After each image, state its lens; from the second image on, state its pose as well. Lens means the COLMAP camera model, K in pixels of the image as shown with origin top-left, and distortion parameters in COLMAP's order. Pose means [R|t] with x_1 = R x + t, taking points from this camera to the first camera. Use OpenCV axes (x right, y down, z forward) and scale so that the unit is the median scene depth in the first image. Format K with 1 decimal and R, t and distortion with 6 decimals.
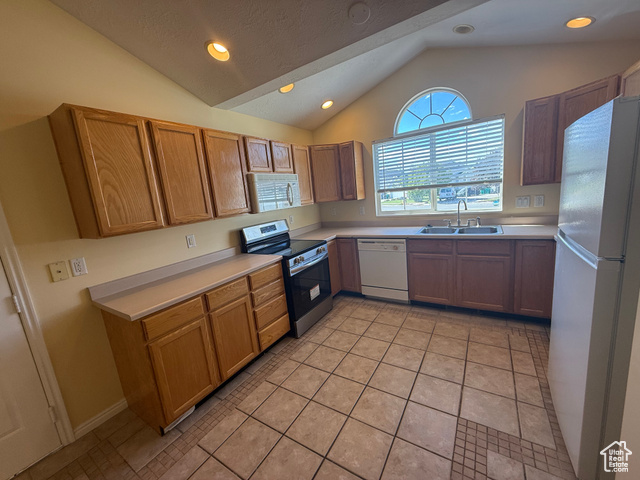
lens RADIAL K [[255.0, 0, 317.0], [0, 255.0, 240.0], [0, 0, 1]] dist [0.000912, 0.000113]
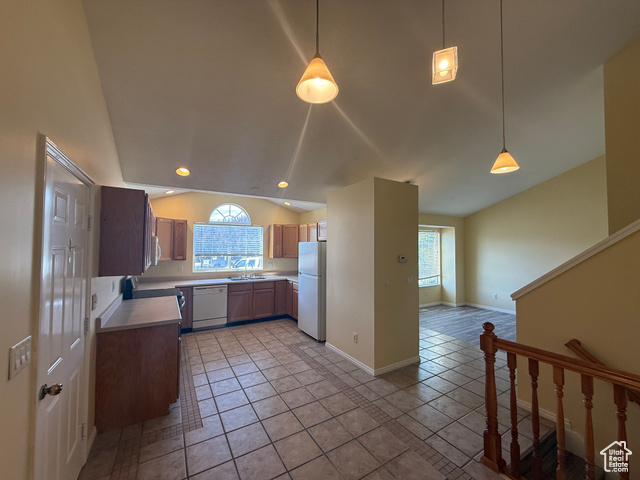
lens RADIAL K [[255.0, 0, 317.0], [0, 255.0, 240.0], [0, 0, 1]] dist [0.000912, 0.000113]
pose [[0.444230, 0.127202, 0.886837, -0.969575], [0.113569, 0.973889, -0.196576, 0.114318], [-0.888685, 0.188042, 0.418185, -0.311769]]
